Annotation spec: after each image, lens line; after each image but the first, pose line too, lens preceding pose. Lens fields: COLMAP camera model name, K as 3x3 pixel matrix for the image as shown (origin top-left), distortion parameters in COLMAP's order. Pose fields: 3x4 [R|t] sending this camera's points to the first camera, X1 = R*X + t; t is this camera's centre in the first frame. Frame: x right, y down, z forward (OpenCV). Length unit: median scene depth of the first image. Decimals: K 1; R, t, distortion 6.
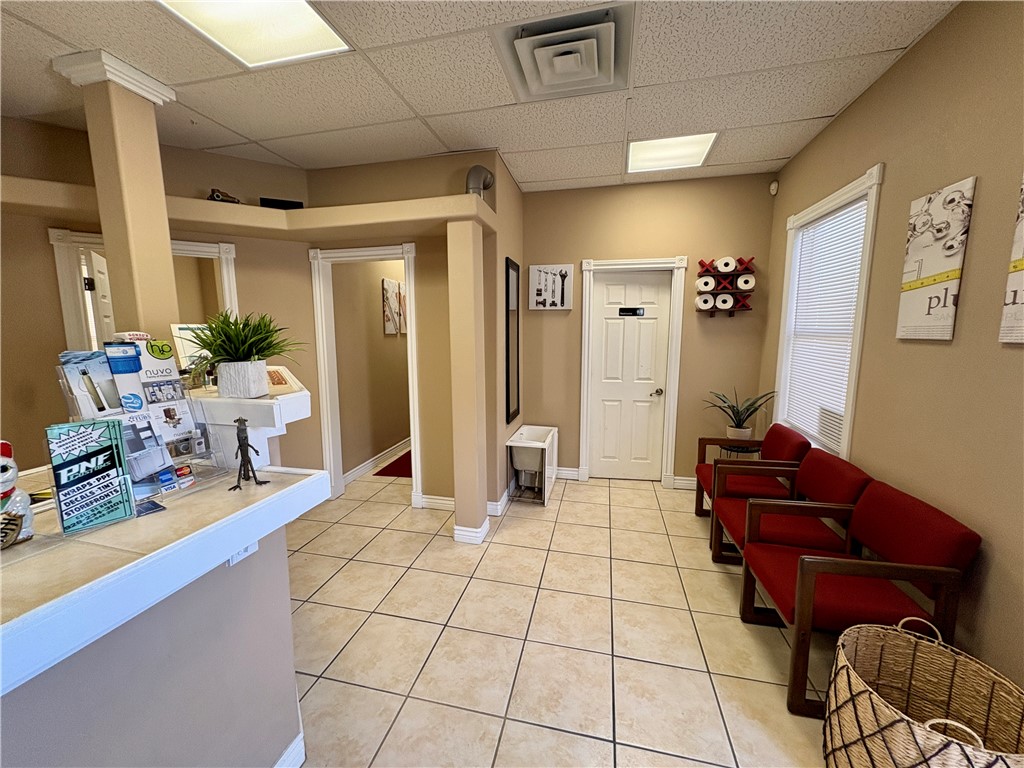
lens RADIAL K [[407.3, 0, 514.4], [0, 407.3, 382.0], [0, 0, 1]] dist [0.001089, 0.000158]
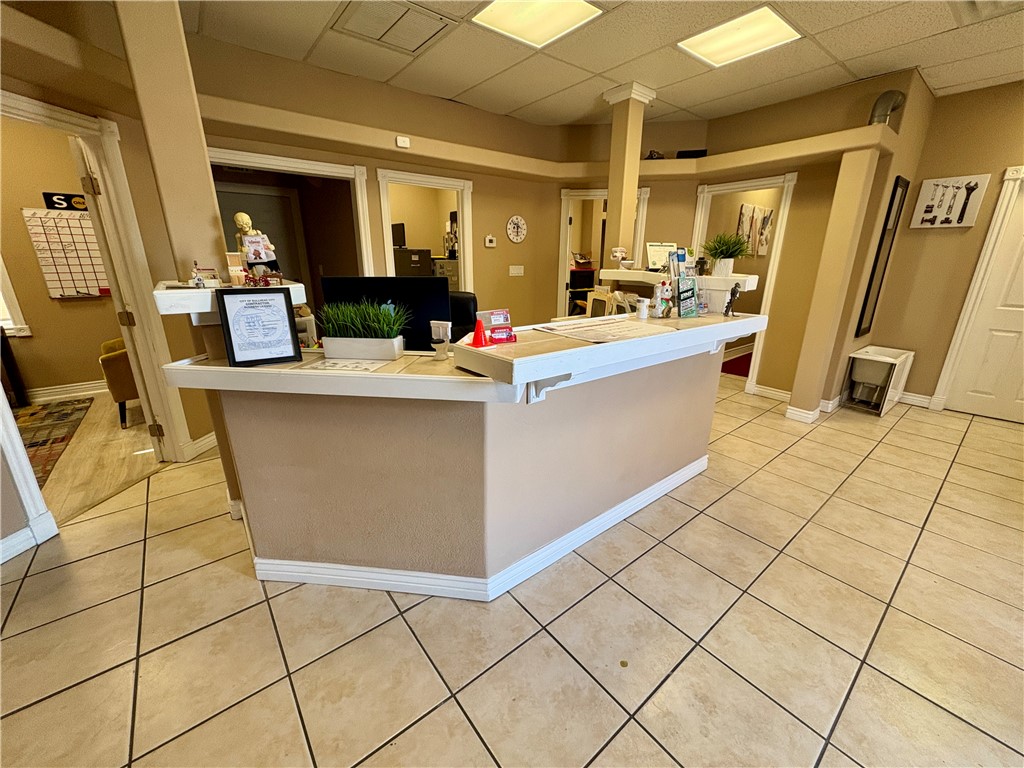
lens RADIAL K [[407.3, 0, 514.4], [0, 407.3, 382.0], [0, 0, 1]] dist [0.001089, 0.000158]
pose [[0.781394, 0.192051, -0.593751, -0.061813], [-0.088345, 0.975927, 0.199403, 0.083788], [0.617753, -0.103357, 0.779550, -0.456630]]
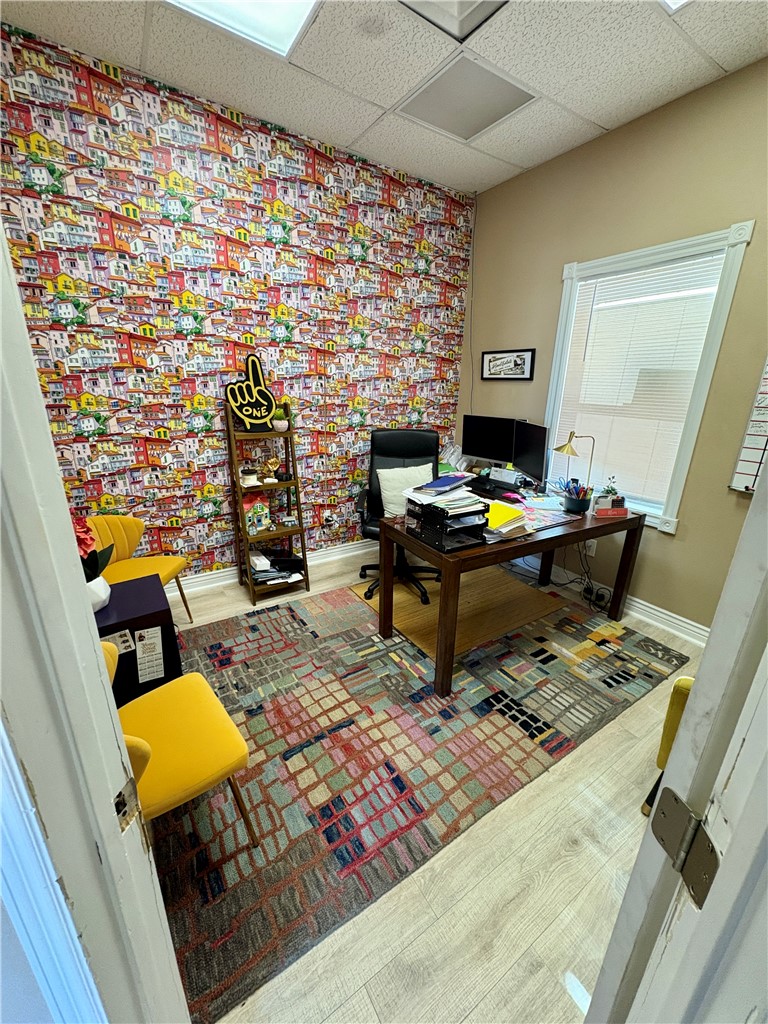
lens RADIAL K [[407.3, 0, 384.0], [0, 407.3, 512.0], [0, 0, 1]] dist [0.001089, 0.000158]
pose [[-0.693406, 0.216653, -0.687204, -0.962568], [-0.108574, 0.911420, 0.396894, 0.027791], [0.712320, 0.349821, -0.608461, -0.323799]]
